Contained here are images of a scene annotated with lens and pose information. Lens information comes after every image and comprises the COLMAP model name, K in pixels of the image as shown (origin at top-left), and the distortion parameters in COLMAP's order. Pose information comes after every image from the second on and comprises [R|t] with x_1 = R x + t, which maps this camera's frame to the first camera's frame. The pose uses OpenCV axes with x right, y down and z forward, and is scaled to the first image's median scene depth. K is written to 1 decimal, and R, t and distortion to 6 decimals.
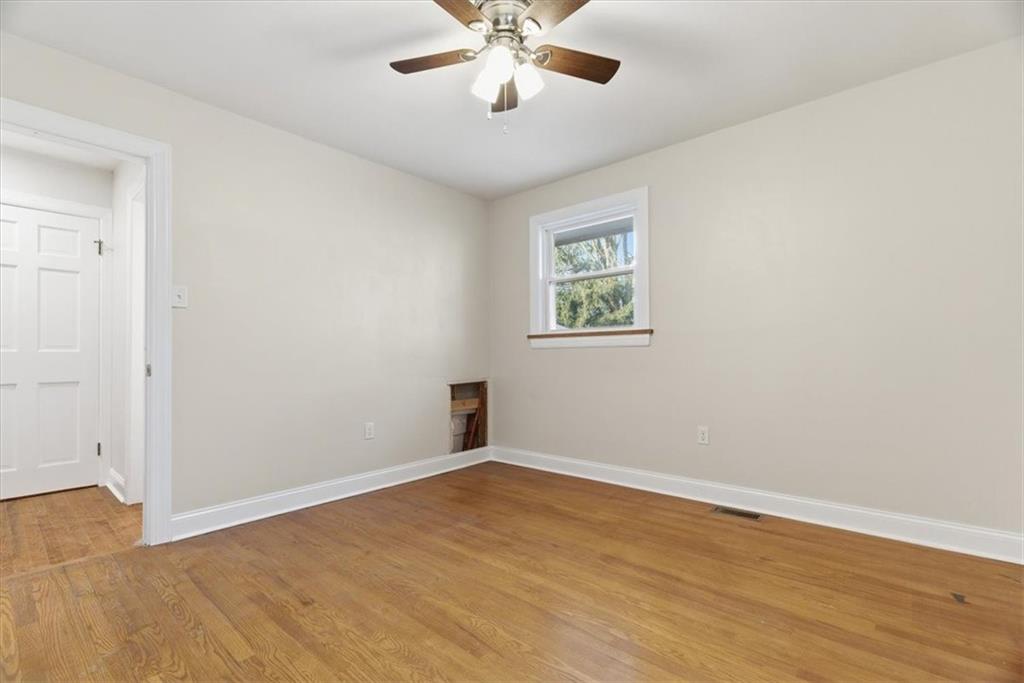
lens RADIAL K [[463.9, 0, 507.2], [0, 463.9, 348.6], [0, 0, 1]] dist [-0.002348, -0.000114]
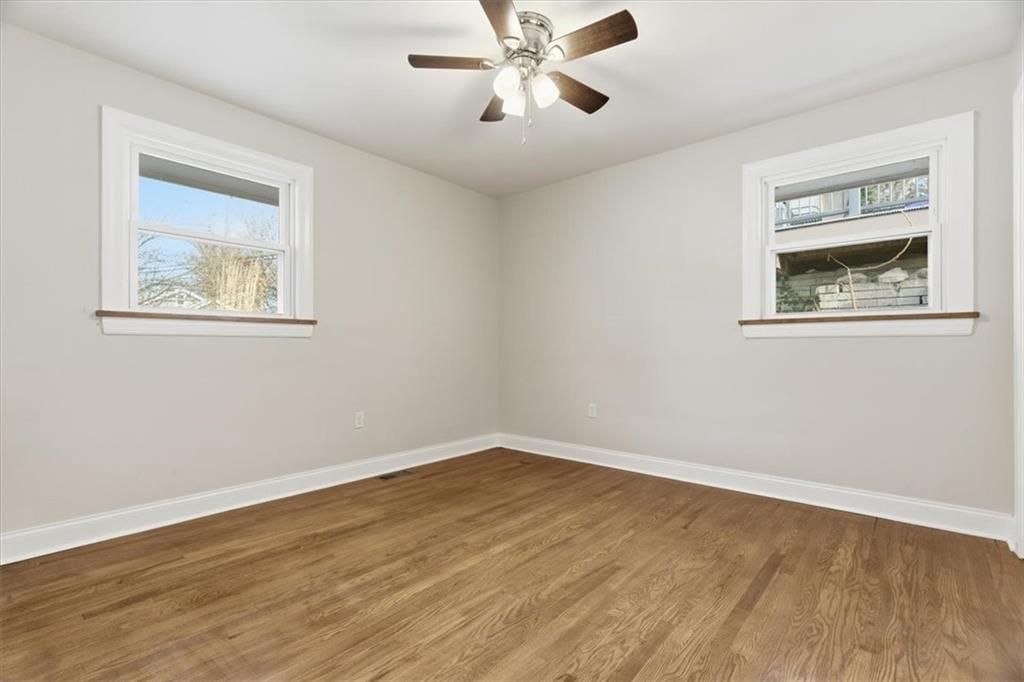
lens RADIAL K [[463.9, 0, 507.2], [0, 463.9, 348.1], [0, 0, 1]] dist [-0.002348, -0.000114]
pose [[-0.002488, 0.007038, 0.999972, -0.885145], [-0.014126, 0.999875, -0.007072, 0.022943], [-0.999897, -0.014143, -0.002388, 0.837574]]
